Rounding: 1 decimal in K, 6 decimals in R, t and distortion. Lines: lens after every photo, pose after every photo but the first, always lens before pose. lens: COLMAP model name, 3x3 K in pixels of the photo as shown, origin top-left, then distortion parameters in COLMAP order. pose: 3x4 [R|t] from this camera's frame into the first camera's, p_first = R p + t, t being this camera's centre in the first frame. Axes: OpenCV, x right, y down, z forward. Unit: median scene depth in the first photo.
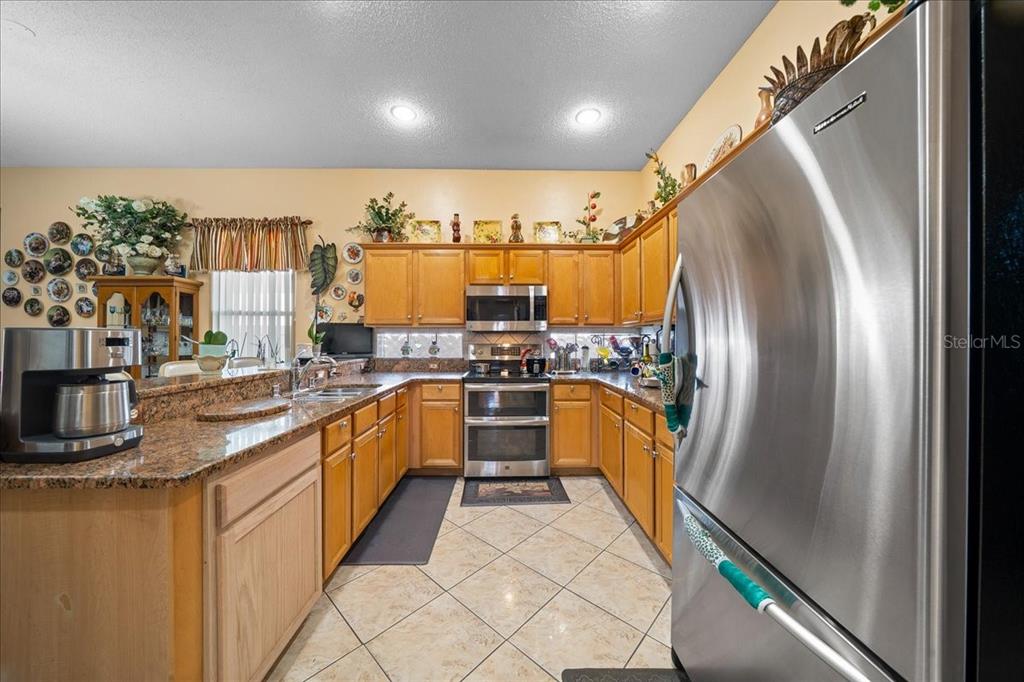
lens RADIAL K [[358.2, 0, 513.7], [0, 358.2, 326.7], [0, 0, 1]] dist [-0.005795, 0.000008]
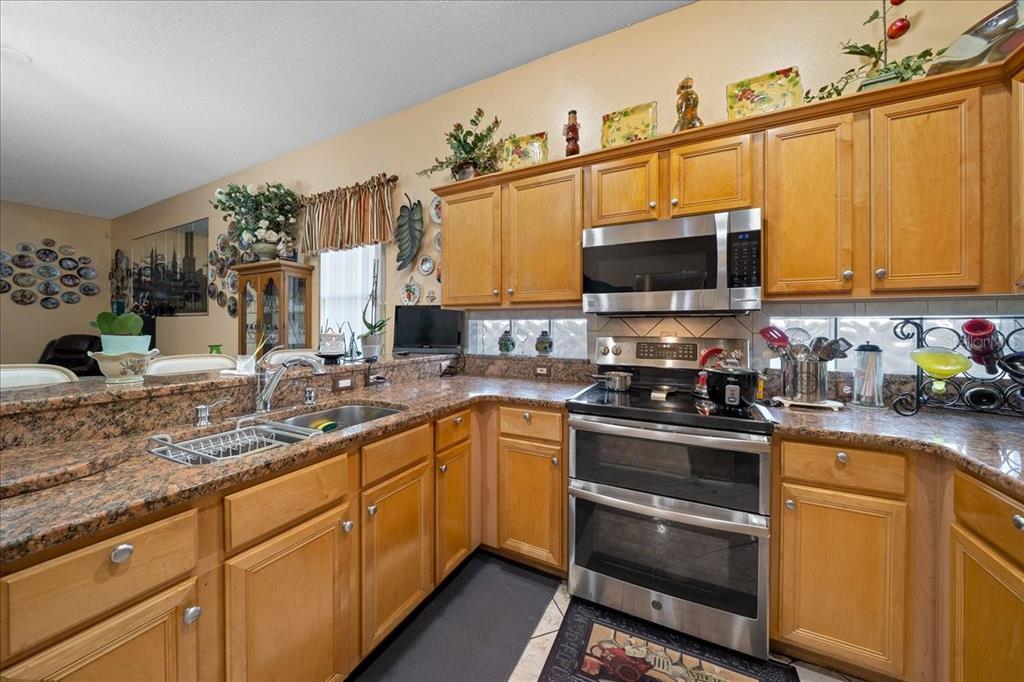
lens RADIAL K [[358.2, 0, 513.7], [0, 358.2, 326.7], [0, 0, 1]] dist [-0.005795, 0.000008]
pose [[0.876843, 0.001300, -0.480775, 0.035265], [0.013031, 0.999565, 0.026470, 0.016534], [0.480600, -0.029475, 0.876444, 0.445742]]
